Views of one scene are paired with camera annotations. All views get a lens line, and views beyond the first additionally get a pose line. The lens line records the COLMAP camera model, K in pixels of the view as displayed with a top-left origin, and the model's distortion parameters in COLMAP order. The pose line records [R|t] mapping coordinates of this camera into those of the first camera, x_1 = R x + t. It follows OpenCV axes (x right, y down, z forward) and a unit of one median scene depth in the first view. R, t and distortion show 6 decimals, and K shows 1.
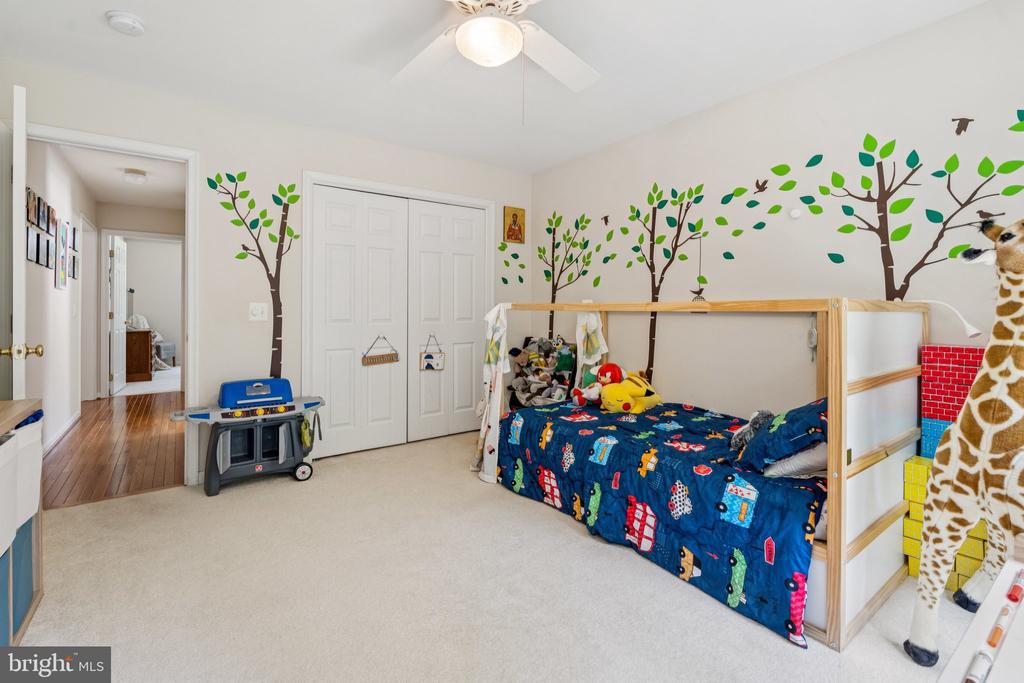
lens RADIAL K [[457.5, 0, 493.1], [0, 457.5, 310.7], [0, 0, 1]] dist [-0.000789, -0.000278]
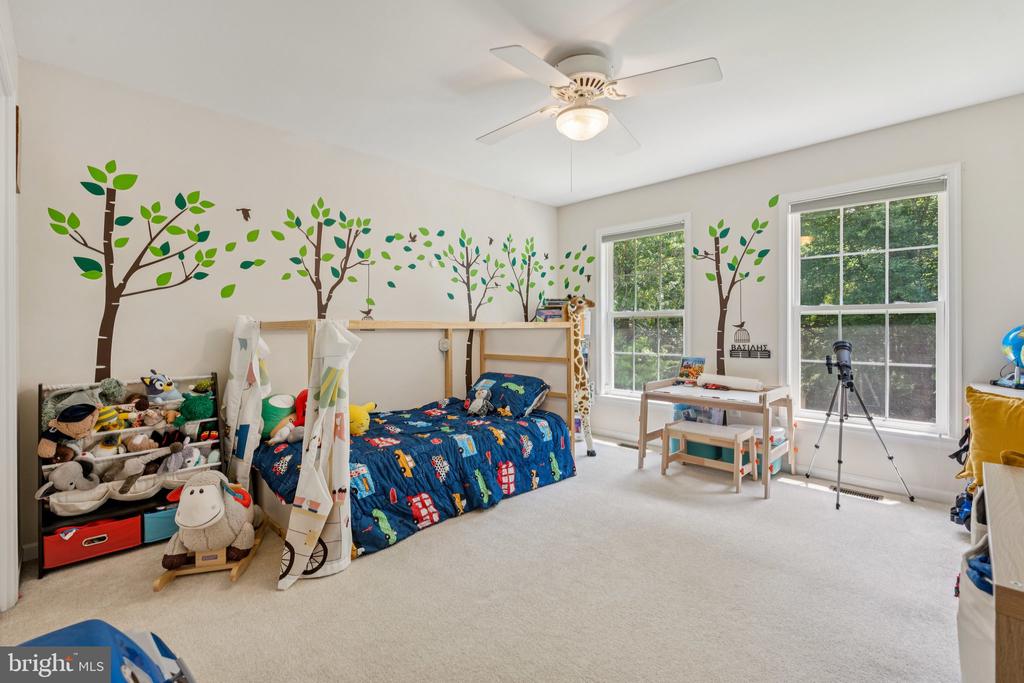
lens RADIAL K [[457.5, 0, 511.3], [0, 457.5, 334.0], [0, 0, 1]] dist [-0.000789, -0.000278]
pose [[-0.172529, -0.017108, 0.984856, -0.709142], [0.006767, 0.999805, 0.018553, -0.004506], [-0.984981, 0.009865, -0.172379, 0.807242]]
